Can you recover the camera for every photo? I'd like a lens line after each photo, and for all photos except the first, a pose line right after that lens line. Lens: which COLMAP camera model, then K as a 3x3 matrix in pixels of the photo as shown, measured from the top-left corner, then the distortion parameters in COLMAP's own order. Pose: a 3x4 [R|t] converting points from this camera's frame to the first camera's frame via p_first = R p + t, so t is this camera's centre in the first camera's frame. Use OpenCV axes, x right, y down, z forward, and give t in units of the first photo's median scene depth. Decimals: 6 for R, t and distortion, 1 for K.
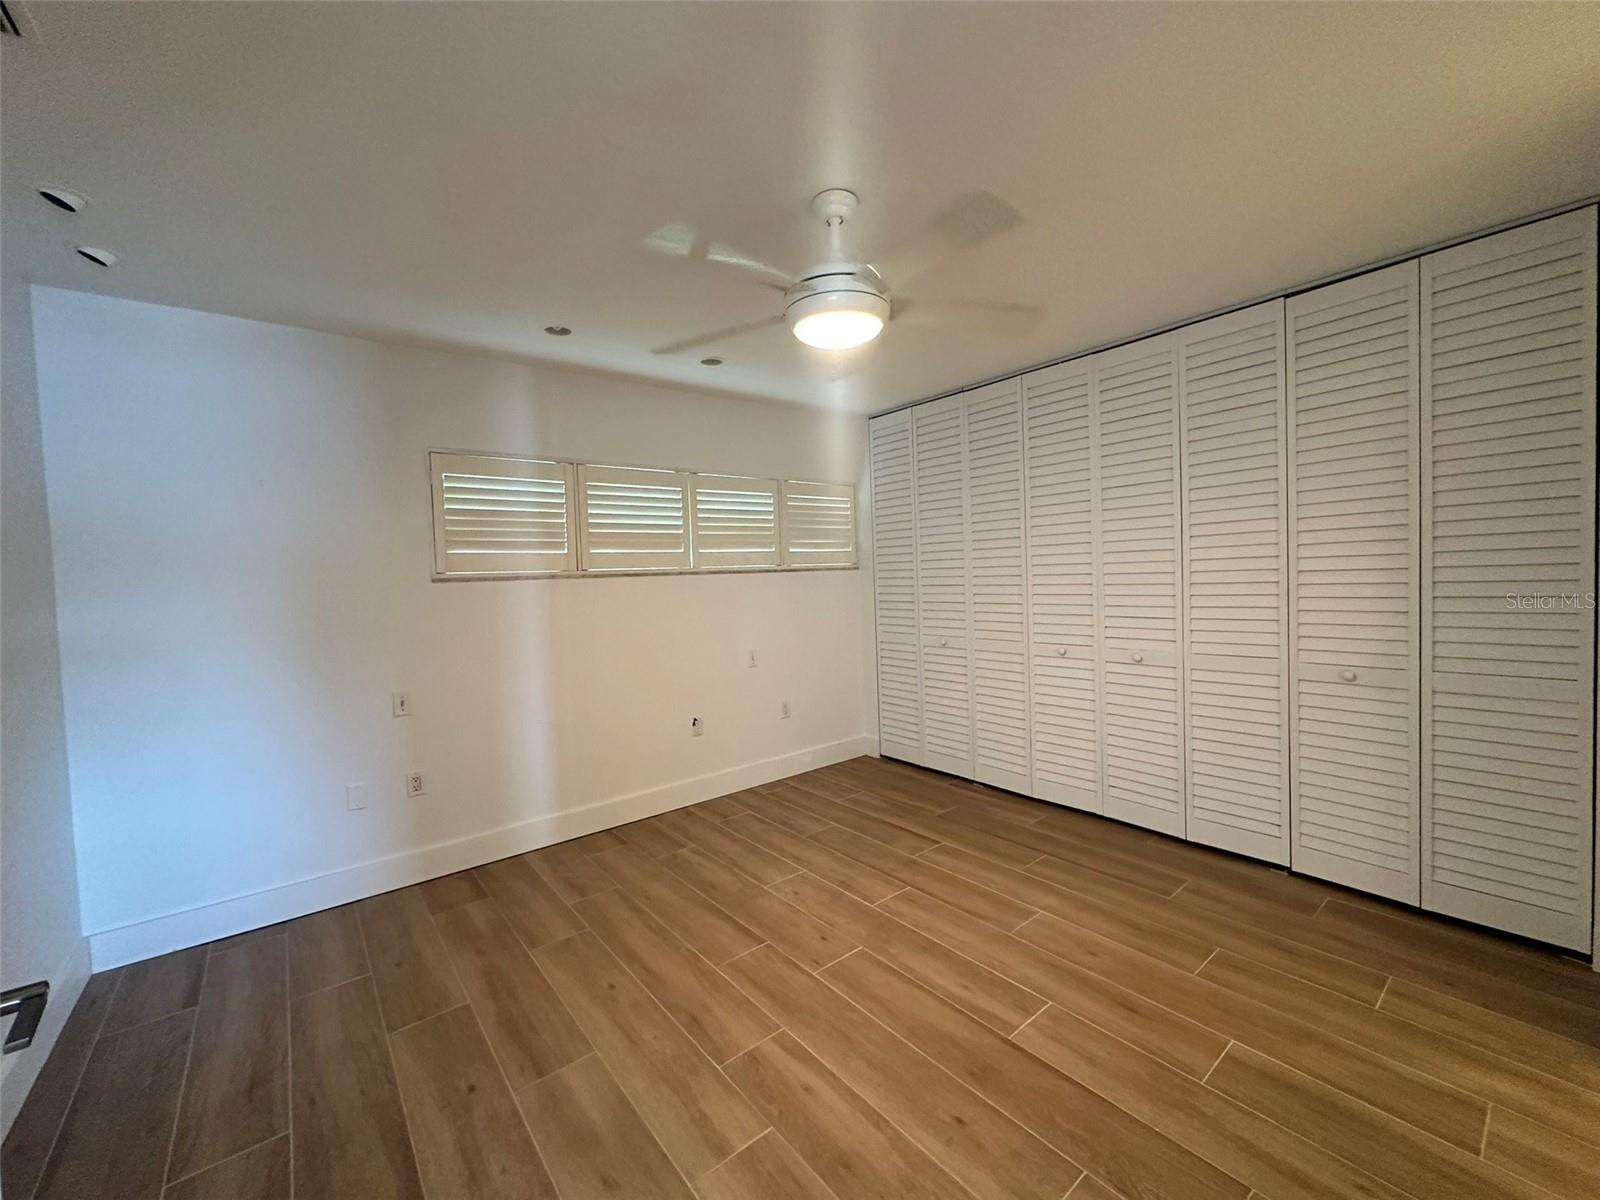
lens RADIAL K [[634.7, 0, 800.0], [0, 634.7, 600.0], [0, 0, 1]] dist [0.001309, -0.000127]
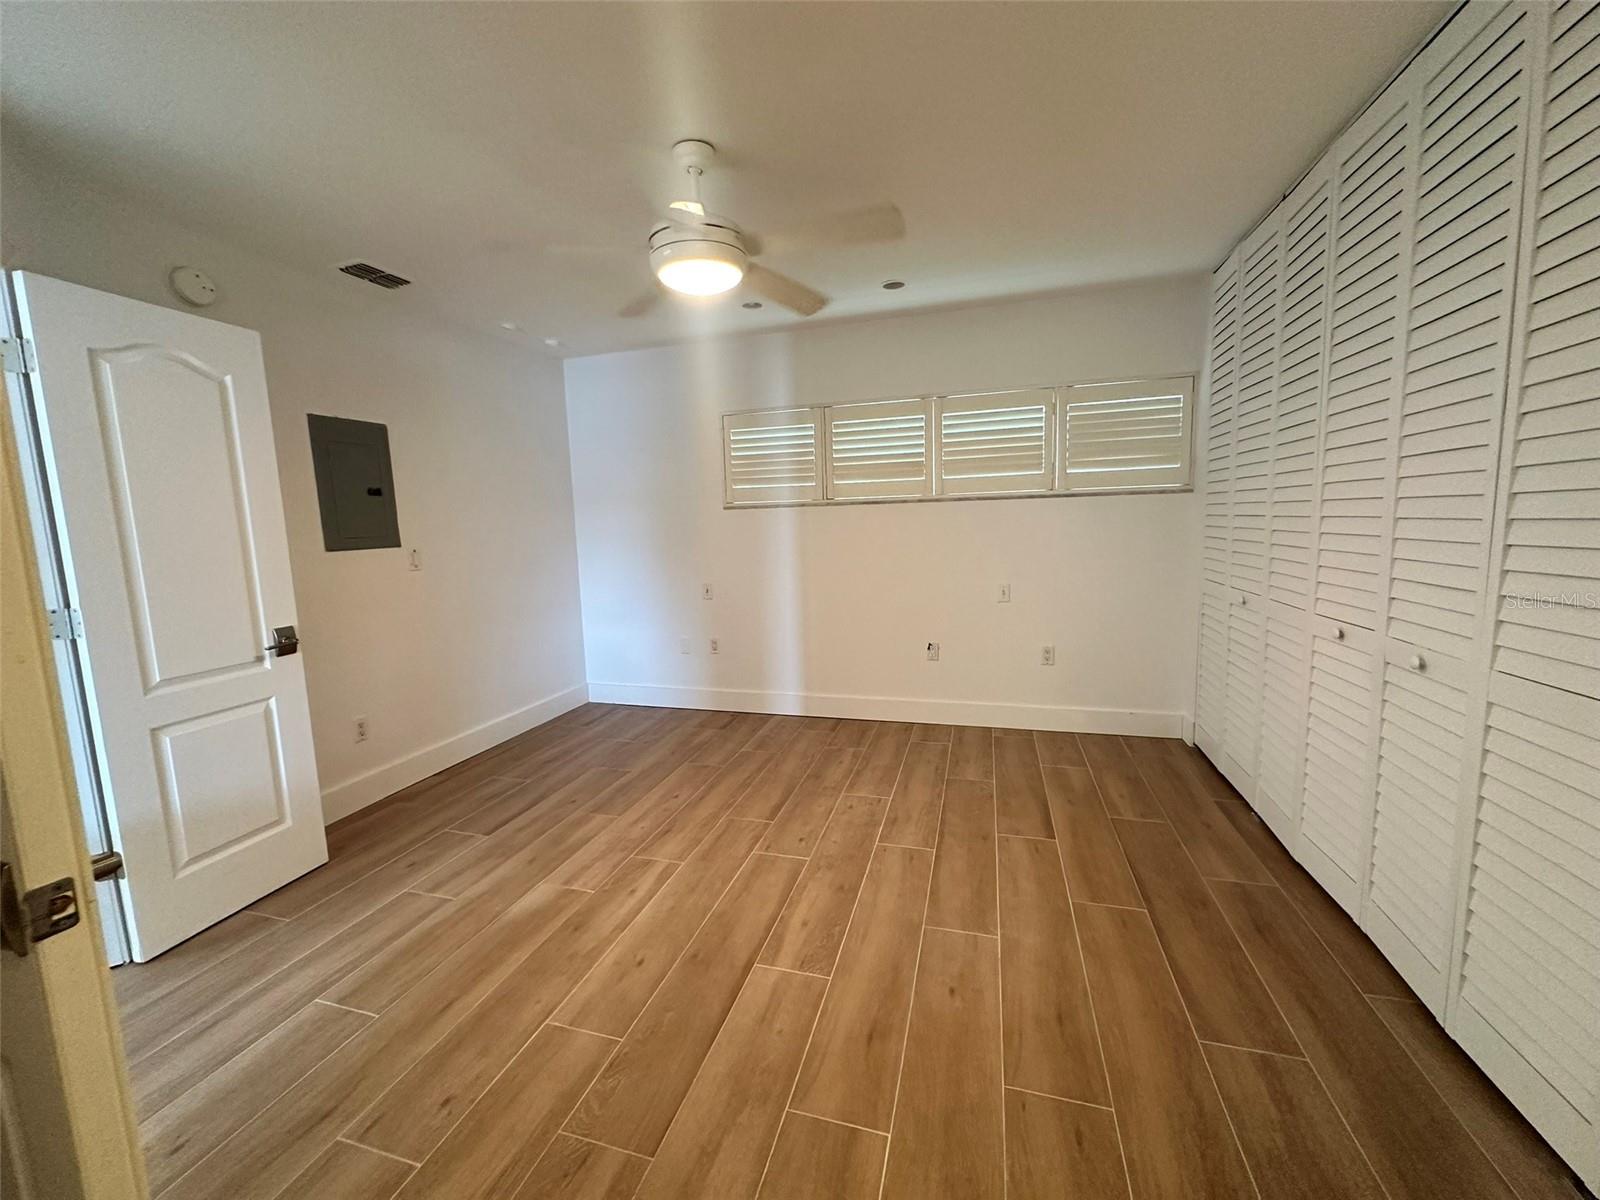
lens RADIAL K [[637.9, 0, 800.0], [0, 637.9, 600.0], [0, 0, 1]] dist [-0.001113, -0.000617]
pose [[0.569273, 0.121184, -0.813168, 0.667974], [-0.021439, 0.990929, 0.132667, -0.018964], [0.821869, -0.058091, 0.566707, 0.299406]]
